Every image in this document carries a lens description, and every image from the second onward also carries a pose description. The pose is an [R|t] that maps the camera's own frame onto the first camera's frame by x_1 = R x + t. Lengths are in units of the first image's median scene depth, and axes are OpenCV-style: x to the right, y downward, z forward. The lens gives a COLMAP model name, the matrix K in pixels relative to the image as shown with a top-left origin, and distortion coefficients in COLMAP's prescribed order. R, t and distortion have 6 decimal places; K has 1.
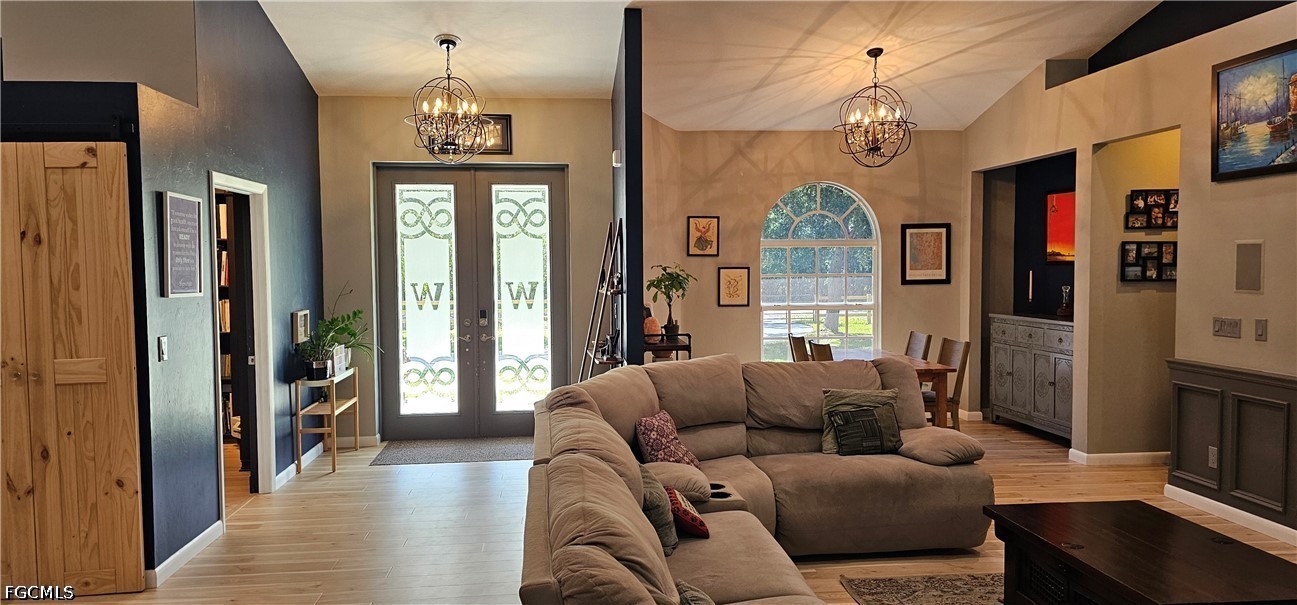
lens RADIAL K [[864.7, 0, 635.6], [0, 864.7, 306.8], [0, 0, 1]] dist [0.075553, -0.081721]
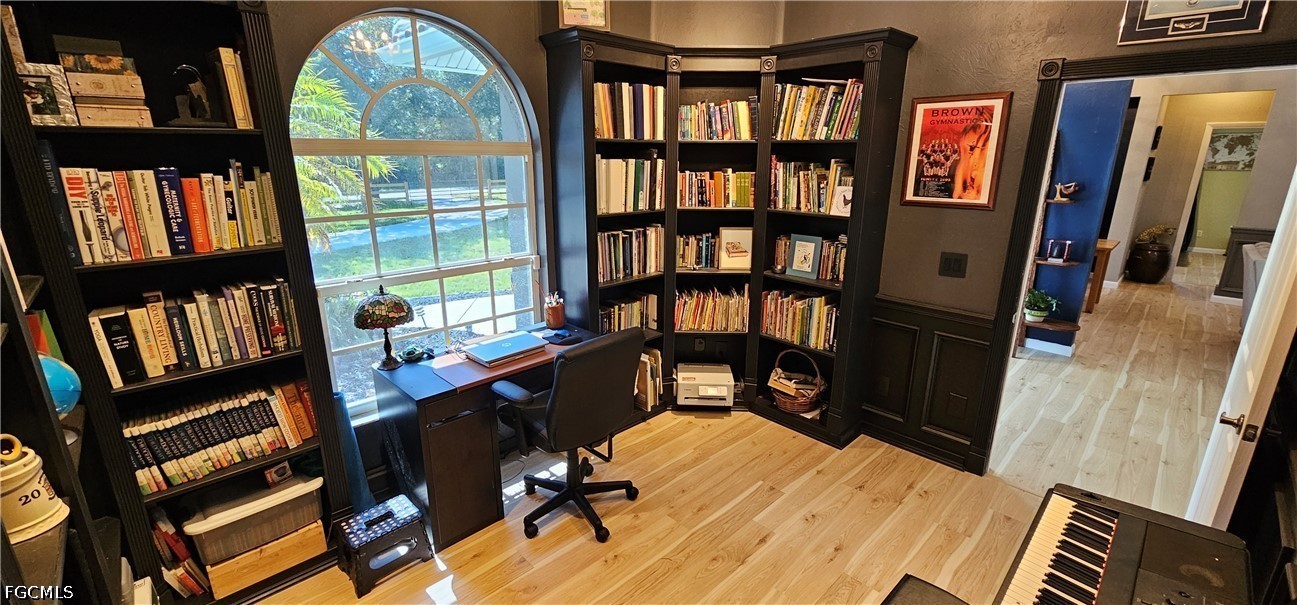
lens RADIAL K [[531.4, 0, 651.8], [0, 531.4, 302.3], [0, 0, 1]] dist [-0.001029, 0.000253]
pose [[0.778953, -0.159063, 0.606573, -0.866828], [0.025227, 0.974460, 0.223139, -0.054618], [-0.626575, -0.158512, 0.763071, 0.771995]]
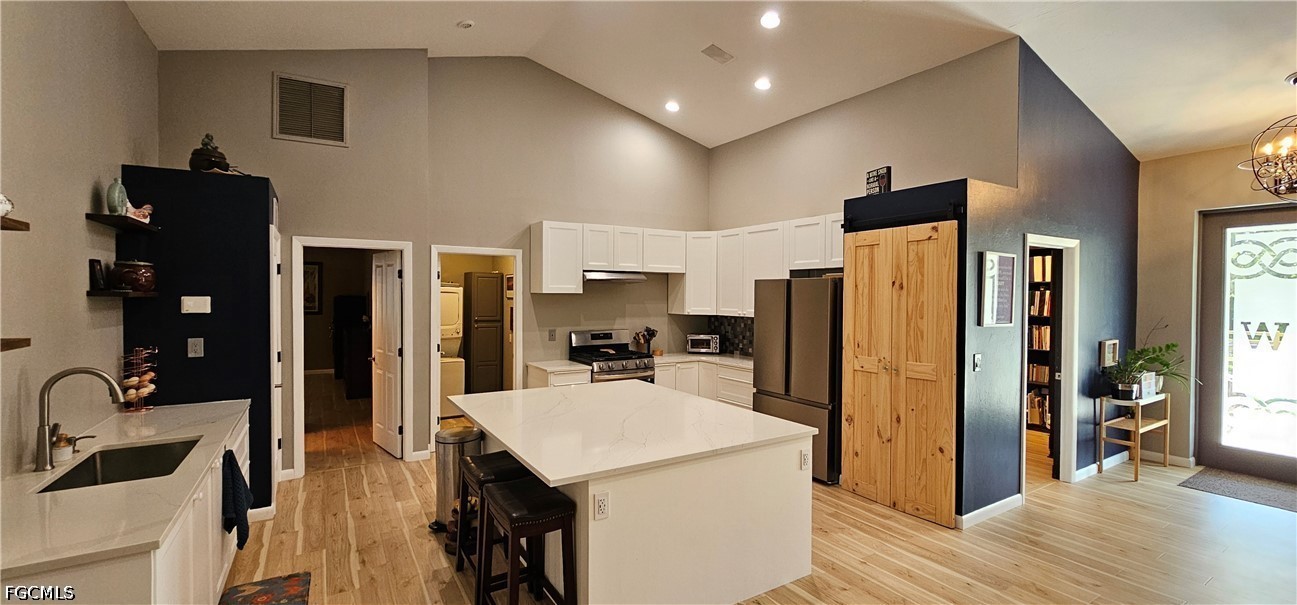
lens RADIAL K [[531.4, 0, 651.8], [0, 531.4, 302.3], [0, 0, 1]] dist [-0.001029, 0.000253]
pose [[0.445180, 0.024408, -0.895108, -0.005173], [-0.054612, 0.998508, 0.000067, -0.013740], [0.893774, 0.048854, 0.445848, 0.097024]]
